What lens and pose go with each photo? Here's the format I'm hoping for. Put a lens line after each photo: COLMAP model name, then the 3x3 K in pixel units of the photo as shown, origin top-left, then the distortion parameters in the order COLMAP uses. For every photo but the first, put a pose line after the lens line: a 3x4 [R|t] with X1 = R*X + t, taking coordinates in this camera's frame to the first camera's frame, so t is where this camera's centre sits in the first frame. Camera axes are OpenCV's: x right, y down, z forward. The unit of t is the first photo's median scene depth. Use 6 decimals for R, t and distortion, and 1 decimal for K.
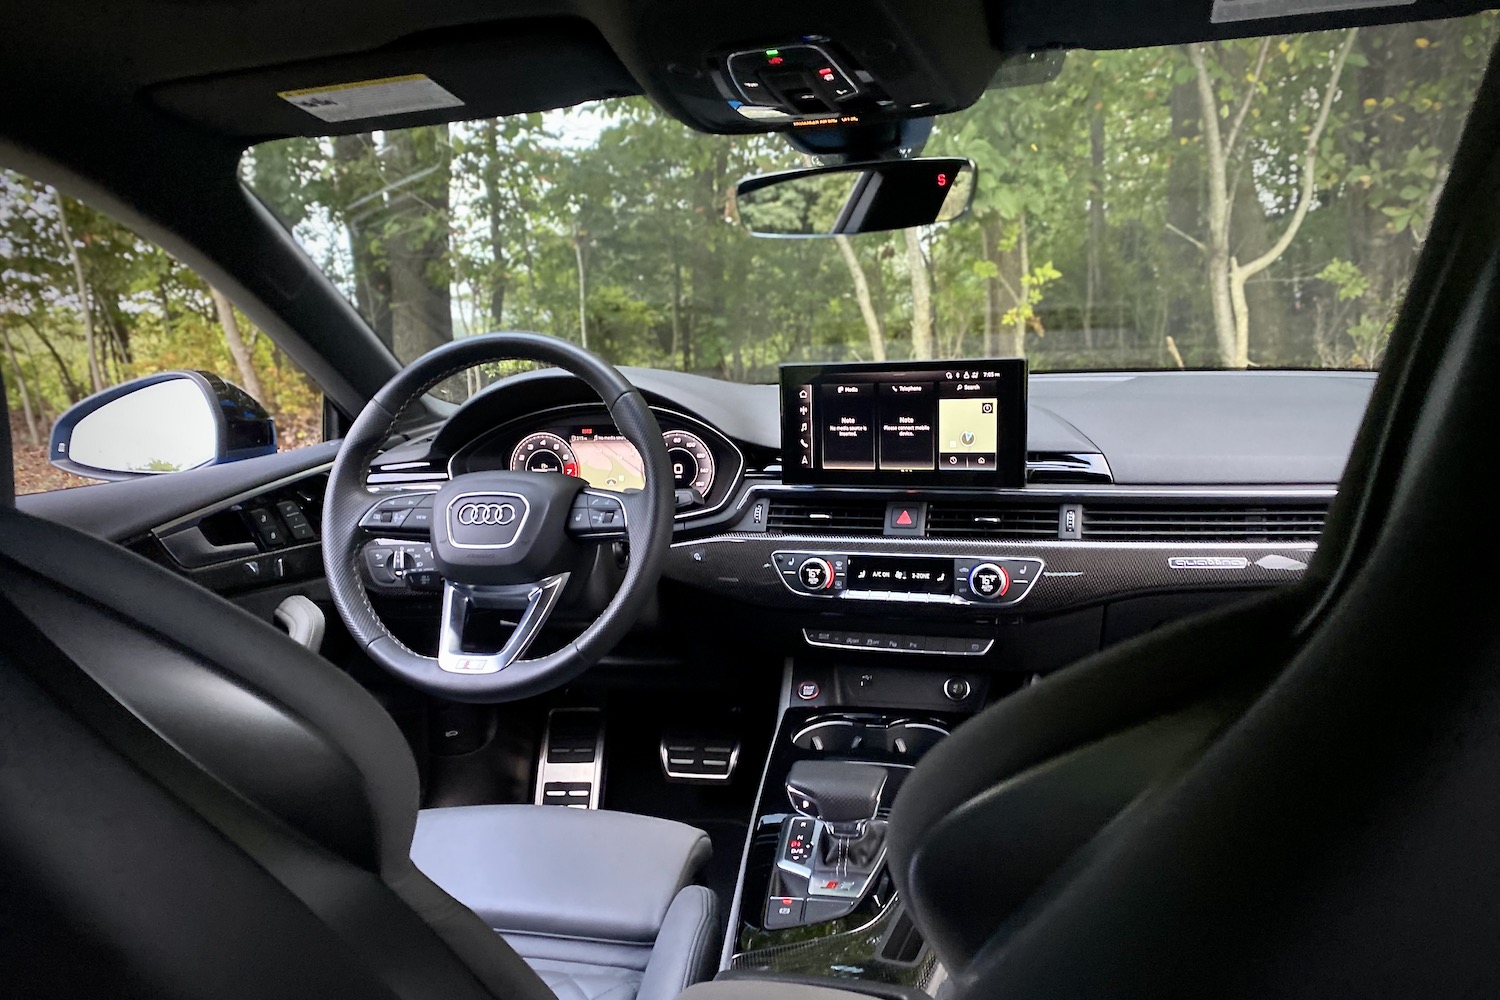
lens RADIAL K [[1168.2, 0, 746.9], [0, 1168.2, 535.3], [0, 0, 1]] dist [0.045301, -0.039427]
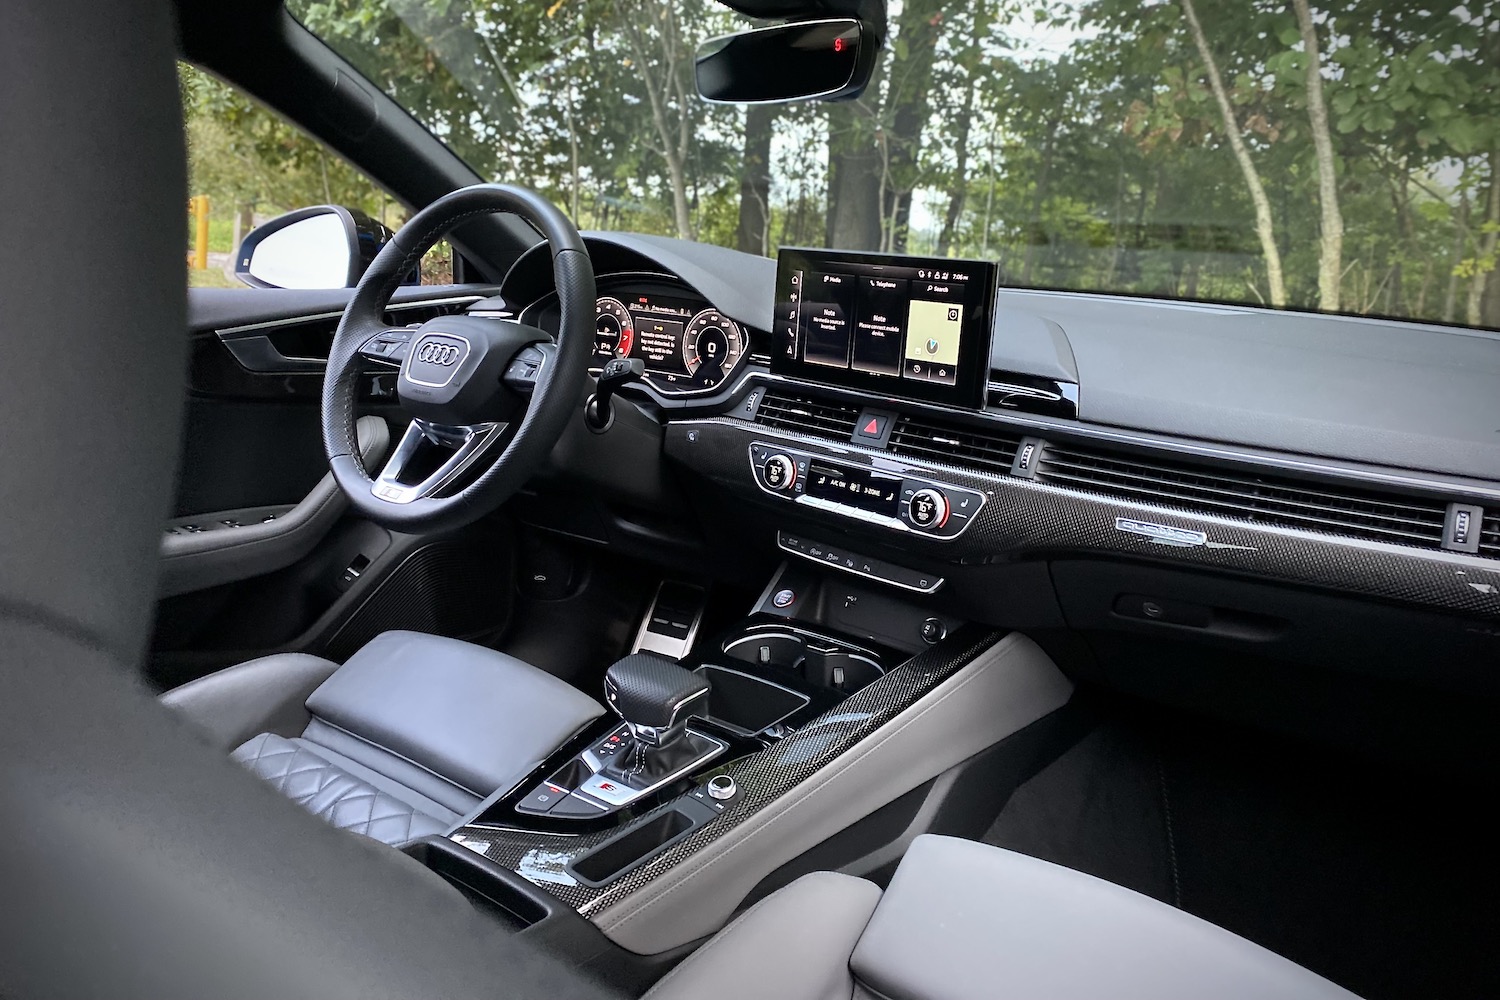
lens RADIAL K [[1168.2, 0, 773.4], [0, 1168.2, 406.4], [0, 0, 1]] dist [0.045301, -0.039427]
pose [[0.919493, 0.148565, -0.363953, 0.394379], [-0.161208, 0.986911, -0.004420, -0.013943], [0.358532, 0.062736, 0.931407, 0.128088]]
